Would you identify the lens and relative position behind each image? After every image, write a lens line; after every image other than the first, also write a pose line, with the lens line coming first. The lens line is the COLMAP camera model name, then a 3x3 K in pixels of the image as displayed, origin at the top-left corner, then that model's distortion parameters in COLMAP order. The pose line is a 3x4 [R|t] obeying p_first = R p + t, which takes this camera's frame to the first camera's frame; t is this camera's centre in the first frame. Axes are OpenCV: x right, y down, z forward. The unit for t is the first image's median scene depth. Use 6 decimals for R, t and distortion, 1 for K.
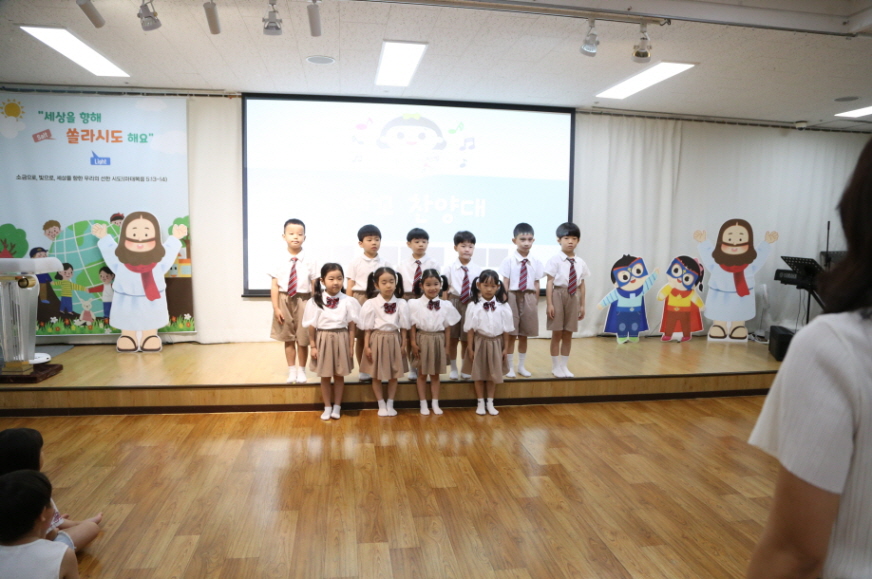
lens RADIAL K [[600.9, 0, 437.1], [0, 600.9, 298.8], [0, 0, 1]] dist [-0.110727, 0.059069]
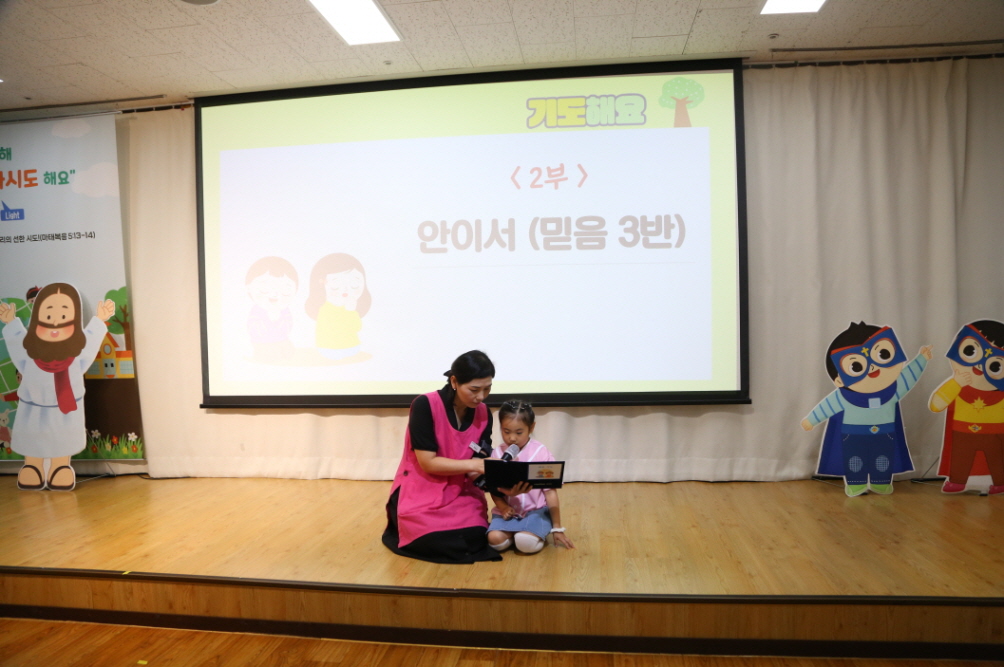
lens RADIAL K [[691.8, 0, 503.3], [0, 691.8, 344.2], [0, 0, 1]] dist [-0.110727, 0.059069]
pose [[0.959012, -0.027980, -0.281981, 0.227107], [0.005530, 0.996772, -0.080097, -0.012791], [0.283311, 0.075255, 0.956071, 0.432415]]
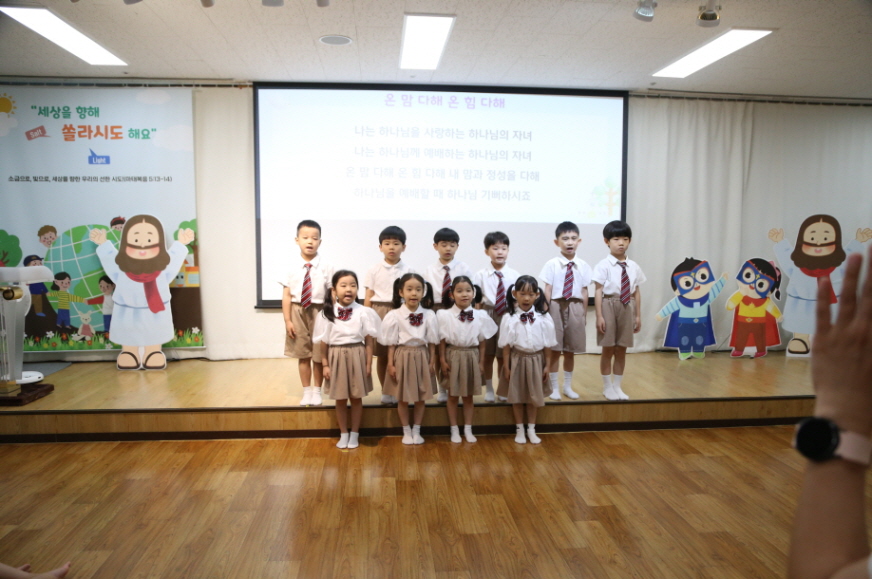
lens RADIAL K [[643.7, 0, 436.6], [0, 643.7, 301.3], [0, 0, 1]] dist [-0.080593, 0.046569]
pose [[0.997816, -0.005496, -0.065828, 0.012185], [0.004755, 0.999924, -0.011415, -0.001615], [0.065886, 0.011077, 0.997766, 0.054855]]
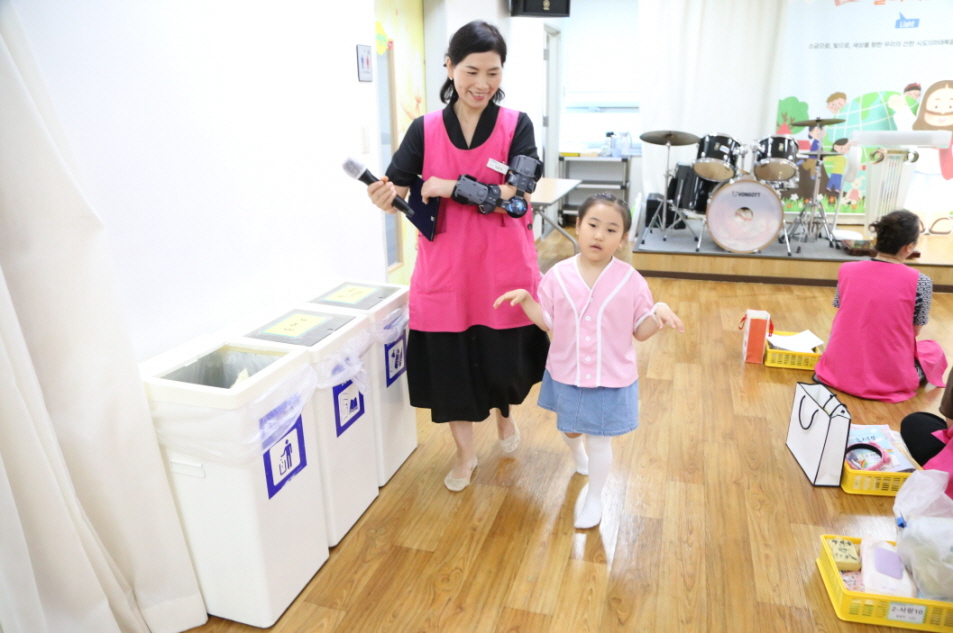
lens RADIAL K [[656.7, 0, 477.7], [0, 656.7, 326.6], [0, 0, 1]] dist [-0.110727, 0.059069]
pose [[0.895902, 0.104852, -0.431700, -0.747250], [-0.013989, 0.977924, 0.208490, 0.036398], [0.444031, -0.180748, 0.877591, -0.265665]]
